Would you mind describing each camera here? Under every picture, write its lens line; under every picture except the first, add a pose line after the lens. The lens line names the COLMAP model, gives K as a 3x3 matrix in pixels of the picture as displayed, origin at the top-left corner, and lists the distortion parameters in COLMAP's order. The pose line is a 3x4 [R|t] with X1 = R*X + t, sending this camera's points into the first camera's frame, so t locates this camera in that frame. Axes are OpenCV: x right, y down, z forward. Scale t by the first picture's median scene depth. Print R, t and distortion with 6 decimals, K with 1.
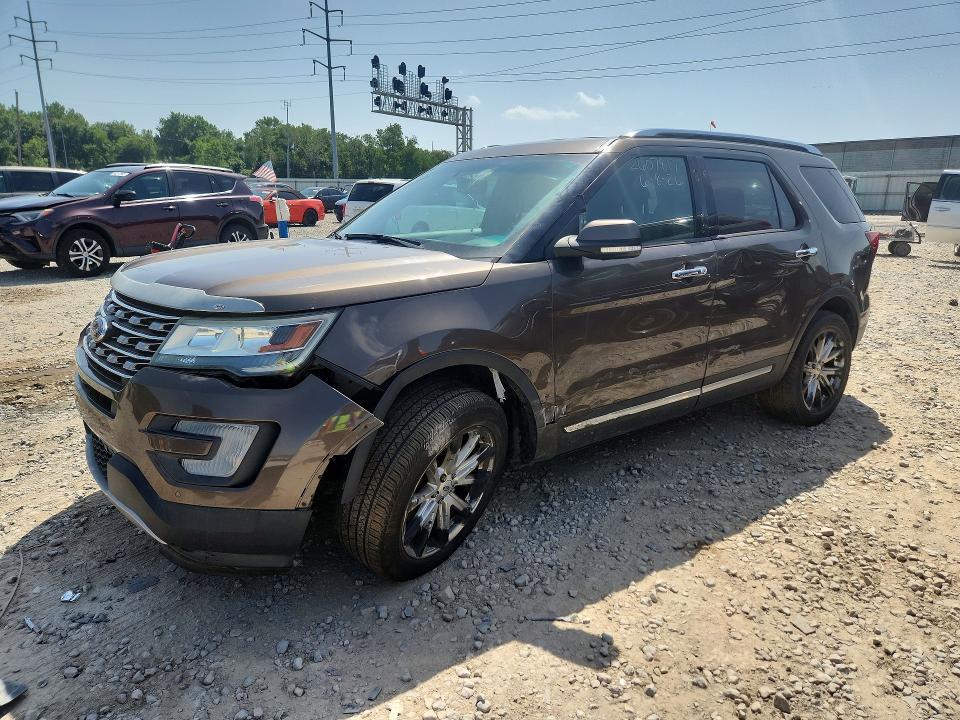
lens RADIAL K [[611.6, 0, 480.0], [0, 611.6, 360.0], [0, 0, 1]] dist [0.002020, -0.003988]
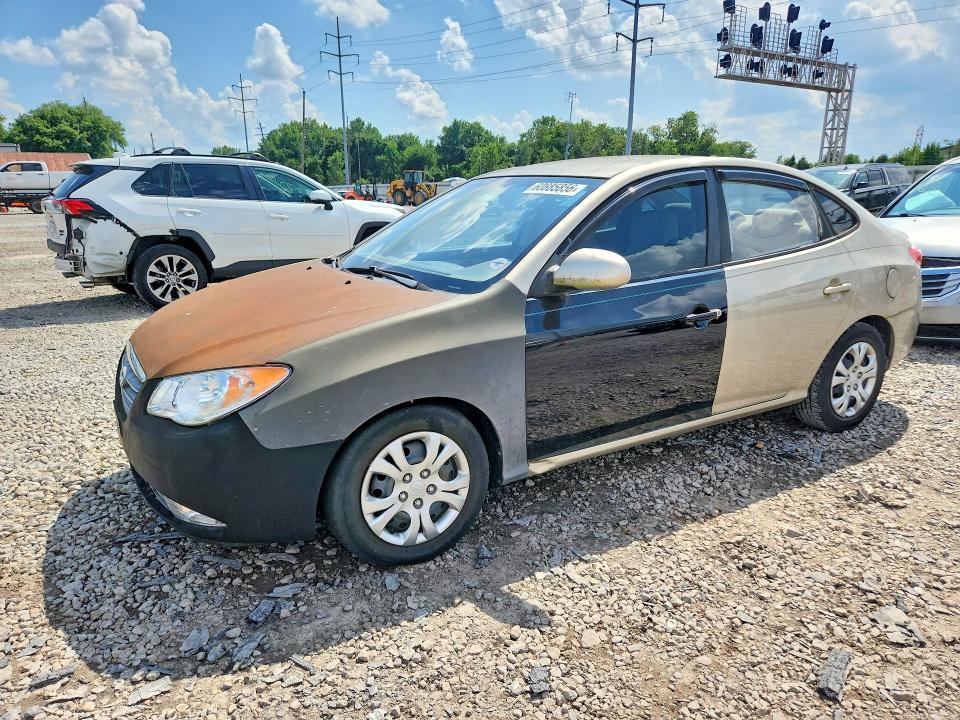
lens RADIAL K [[611.6, 0, 480.0], [0, 611.6, 360.0], [0, 0, 1]] dist [0.002020, -0.003988]
pose [[0.921869, 0.077931, -0.379585, -0.064527], [-0.079120, 0.996787, 0.012493, -0.031626], [0.379339, 0.018516, 0.925073, 0.118387]]
